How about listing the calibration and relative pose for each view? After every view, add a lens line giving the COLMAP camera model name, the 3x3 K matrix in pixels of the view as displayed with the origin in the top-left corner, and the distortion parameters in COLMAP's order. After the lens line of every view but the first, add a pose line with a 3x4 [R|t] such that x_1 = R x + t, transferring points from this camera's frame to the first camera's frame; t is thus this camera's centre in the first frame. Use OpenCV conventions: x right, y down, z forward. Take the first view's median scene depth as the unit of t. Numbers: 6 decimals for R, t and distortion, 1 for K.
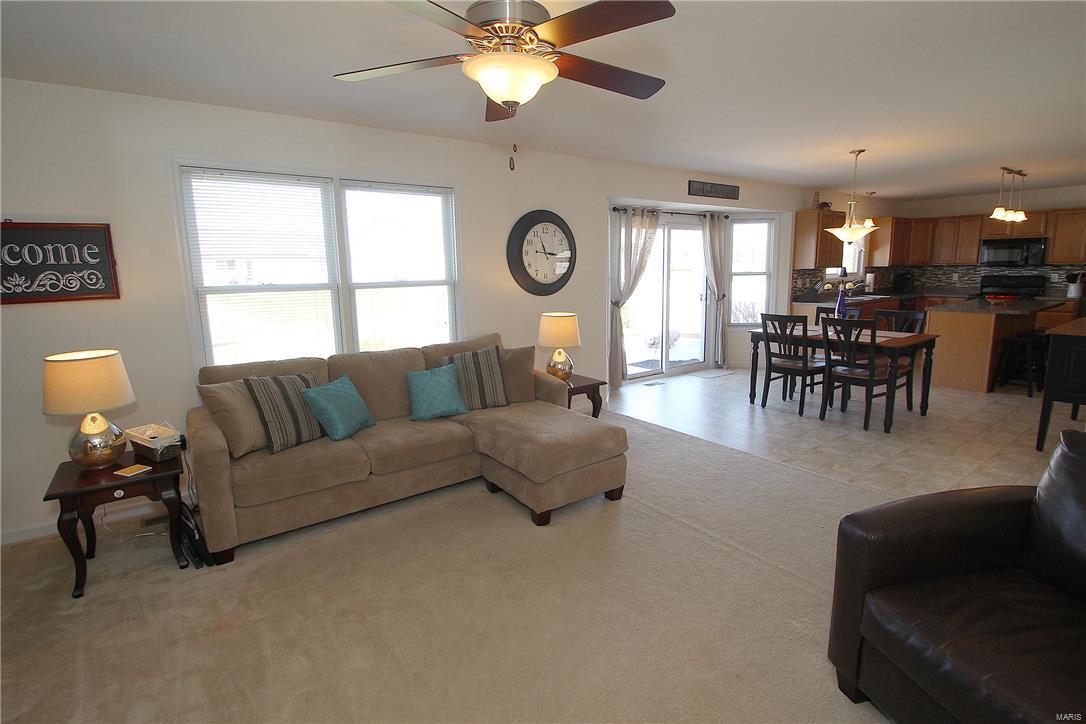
lens RADIAL K [[509.8, 0, 540.6], [0, 509.8, 350.5], [0, 0, 1]] dist [0.022541, -0.023179]
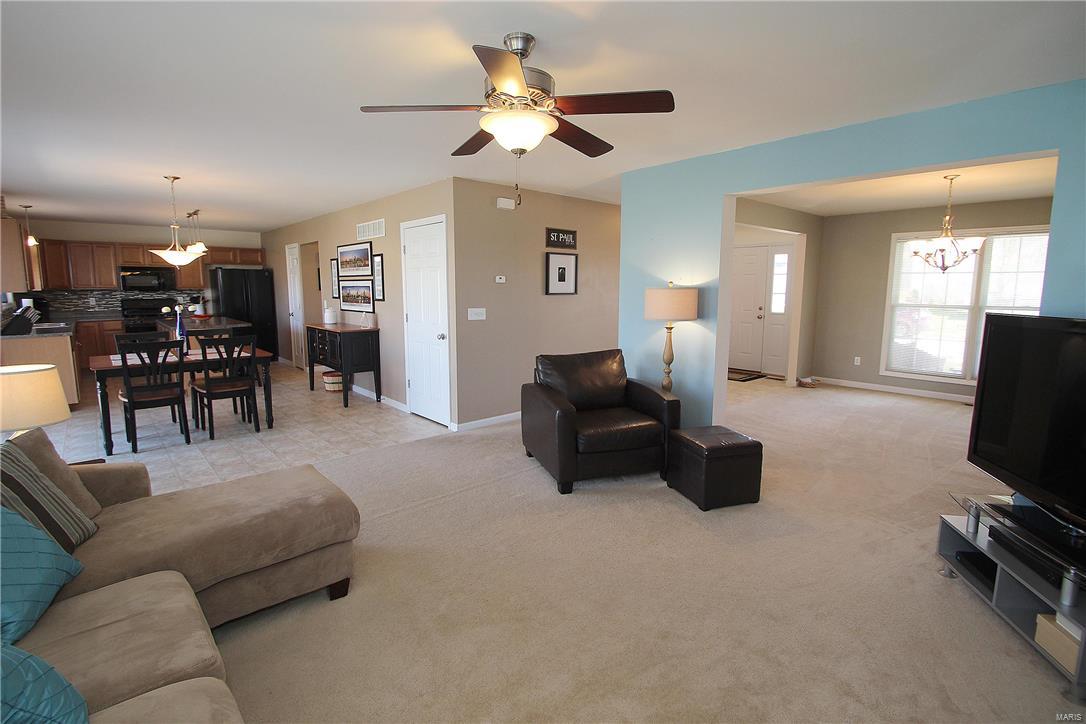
lens RADIAL K [[509.8, 0, 540.6], [0, 509.8, 350.5], [0, 0, 1]] dist [0.022541, -0.023179]
pose [[-0.104593, -0.107084, 0.988733, -0.331975], [0.157749, 0.979813, 0.122805, -0.039299], [-0.981924, 0.168816, -0.085589, 0.278545]]
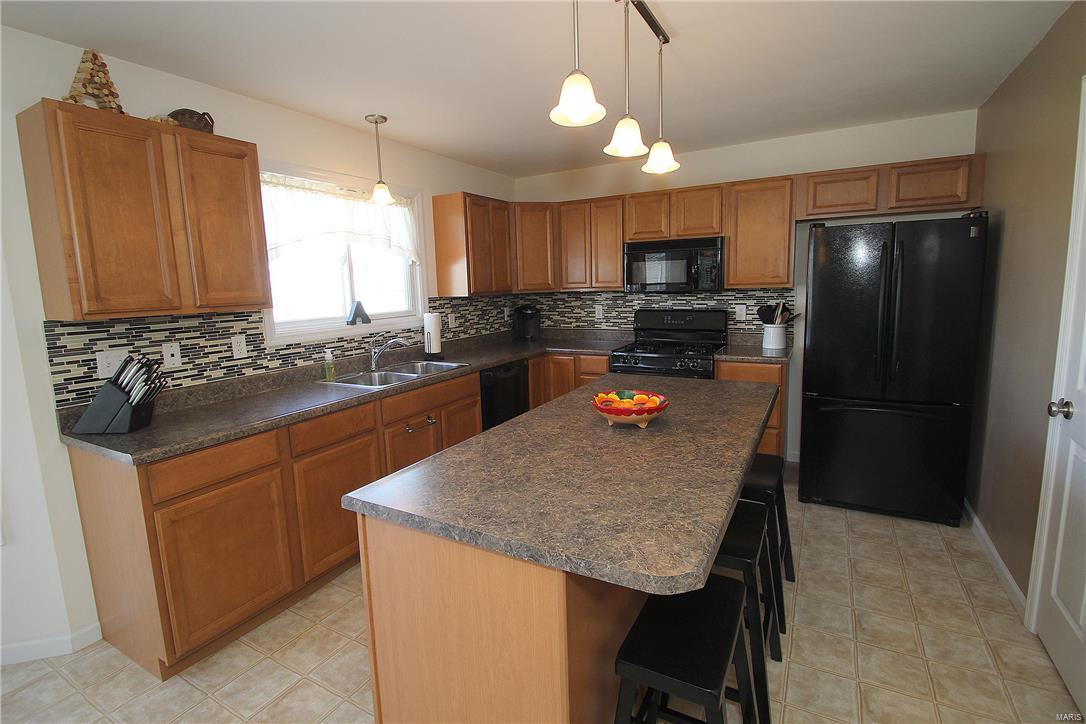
lens RADIAL K [[509.8, 0, 540.6], [0, 509.8, 350.5], [0, 0, 1]] dist [0.022541, -0.023179]
pose [[0.908080, -0.063151, 0.414009, 0.608965], [0.078345, 0.996730, -0.019804, -0.112263], [-0.411404, 0.050419, 0.910057, 0.614510]]
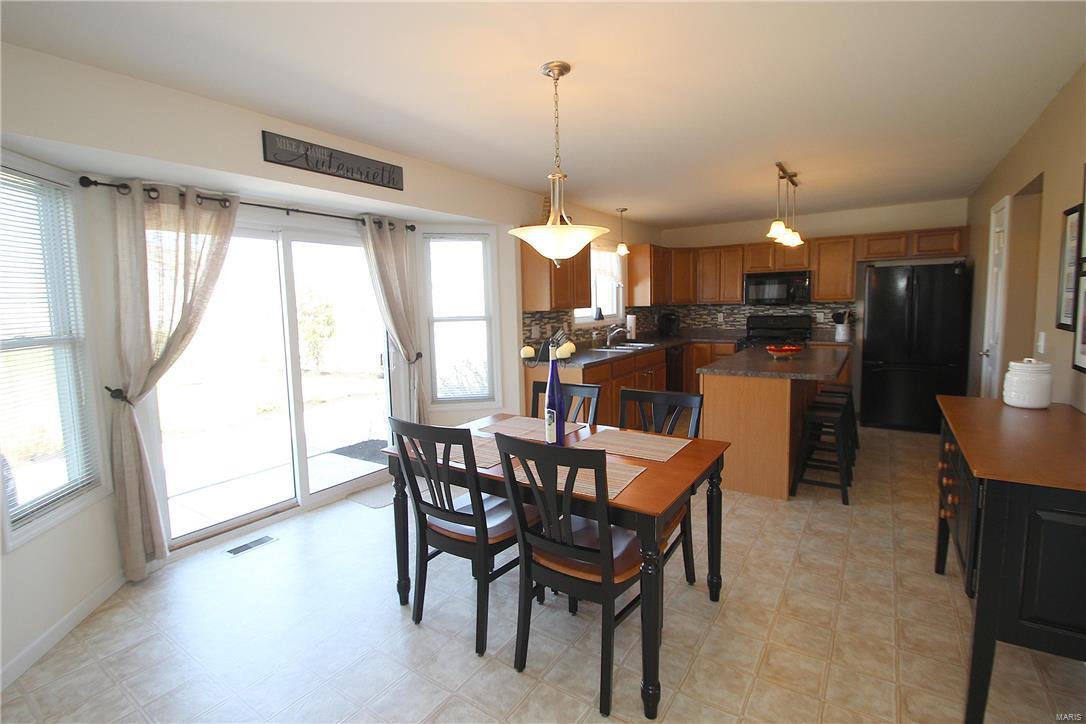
lens RADIAL K [[497.0, 0, 522.0], [0, 497.0, 358.6], [0, 0, 1]] dist [-0.025980, -0.000289]
pose [[0.949015, -0.040066, 0.312673, 0.280742], [0.057588, 0.997233, -0.047004, -0.065979], [-0.309925, 0.062613, 0.948697, 0.385601]]
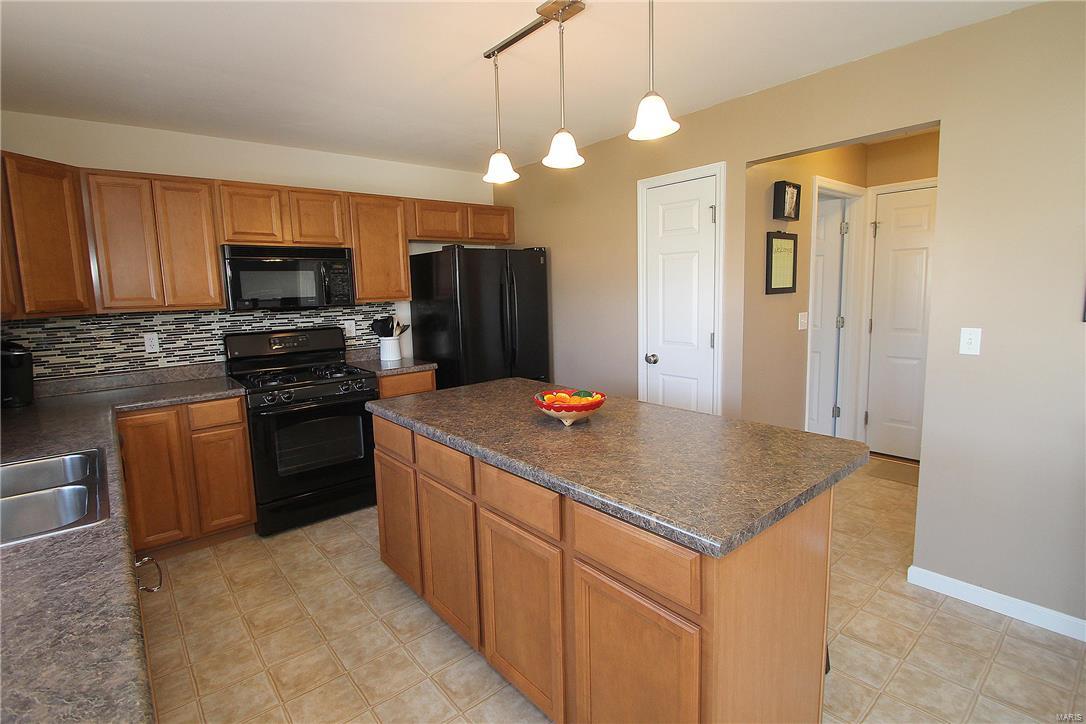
lens RADIAL K [[520.5, 0, 545.9], [0, 520.5, 351.0], [0, 0, 1]] dist [0.020052, -0.025480]
pose [[-0.084526, -0.100699, 0.991320, 0.477568], [0.187660, 0.975468, 0.115089, -0.149002], [-0.978590, 0.195759, -0.063556, 0.869081]]
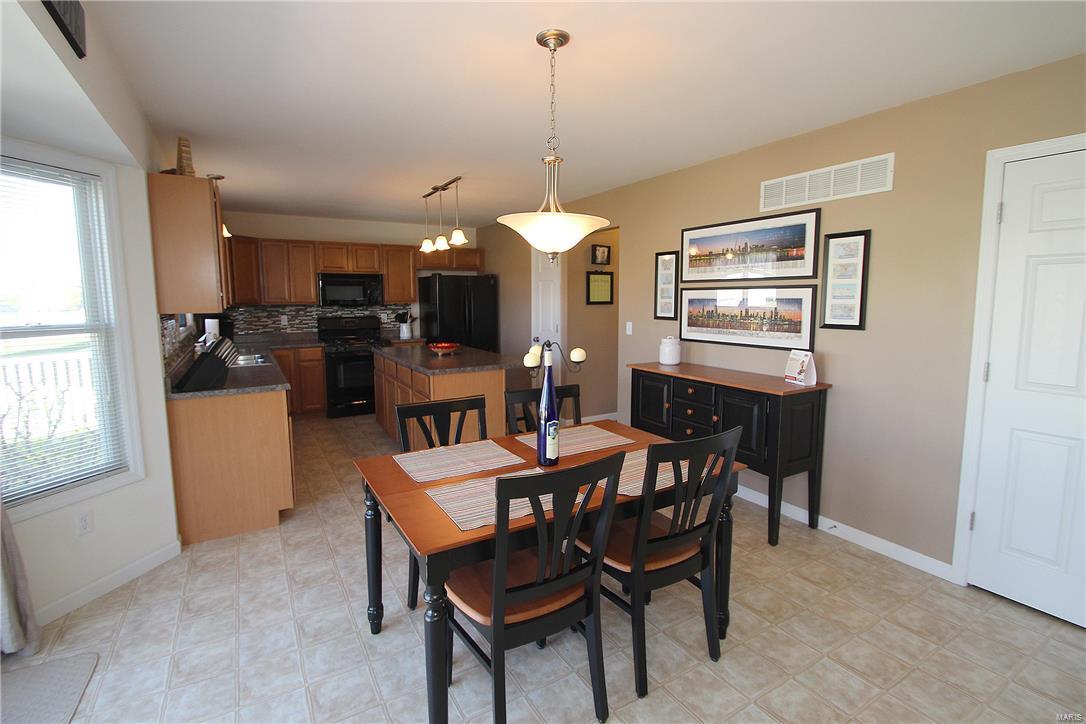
lens RADIAL K [[509.8, 0, 540.6], [0, 509.8, 350.5], [0, 0, 1]] dist [0.022541, -0.023179]
pose [[0.086861, -0.087381, 0.992381, 0.108768], [0.160366, 0.984381, 0.072640, -0.109845], [-0.983228, 0.152835, 0.099517, 0.655683]]
